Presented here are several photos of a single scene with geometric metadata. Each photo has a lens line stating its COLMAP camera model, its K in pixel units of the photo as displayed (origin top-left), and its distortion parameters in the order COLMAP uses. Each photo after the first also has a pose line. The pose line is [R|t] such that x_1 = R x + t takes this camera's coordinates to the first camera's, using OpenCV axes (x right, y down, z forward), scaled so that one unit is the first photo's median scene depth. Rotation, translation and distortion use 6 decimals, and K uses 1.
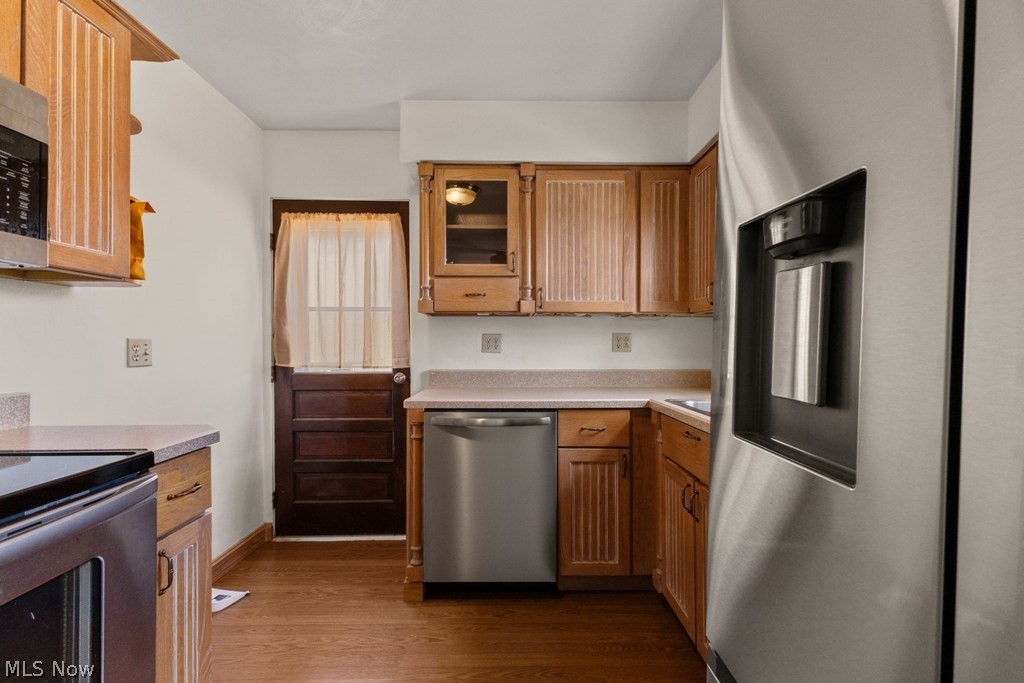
lens RADIAL K [[443.0, 0, 513.4], [0, 443.0, 343.8], [0, 0, 1]] dist [0.010956, -0.003150]
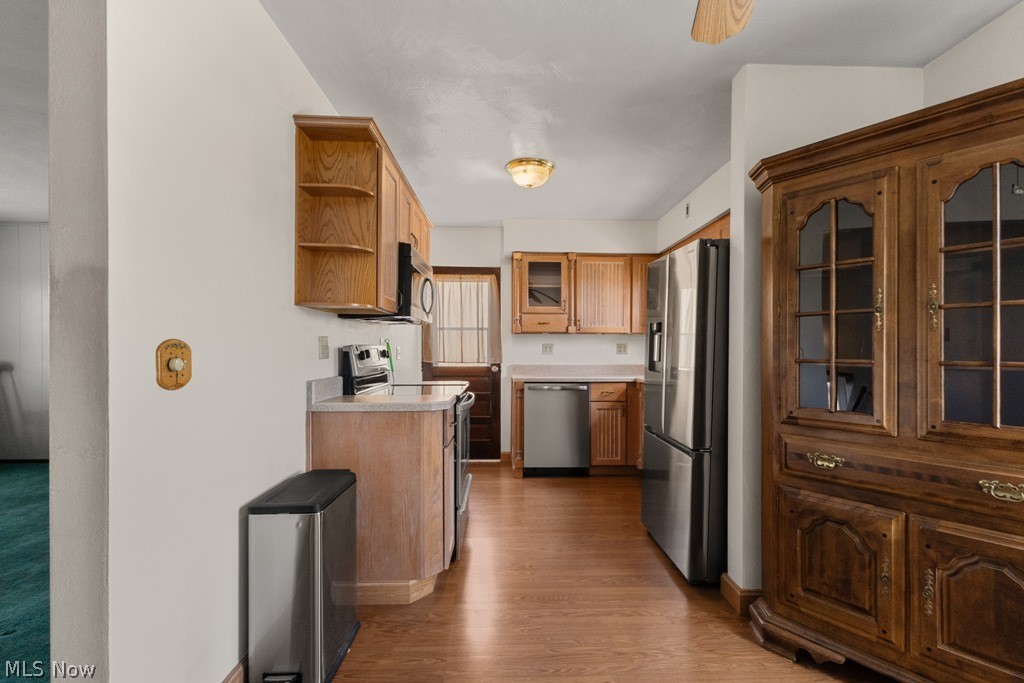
lens RADIAL K [[464.8, 0, 517.6], [0, 464.8, 349.4], [0, 0, 1]] dist [0.010298, -0.001301]
pose [[0.999922, 0.003044, 0.012130, -0.219453], [-0.003050, 0.999995, 0.000485, -0.000821], [-0.012129, -0.000522, 0.999926, -0.948604]]
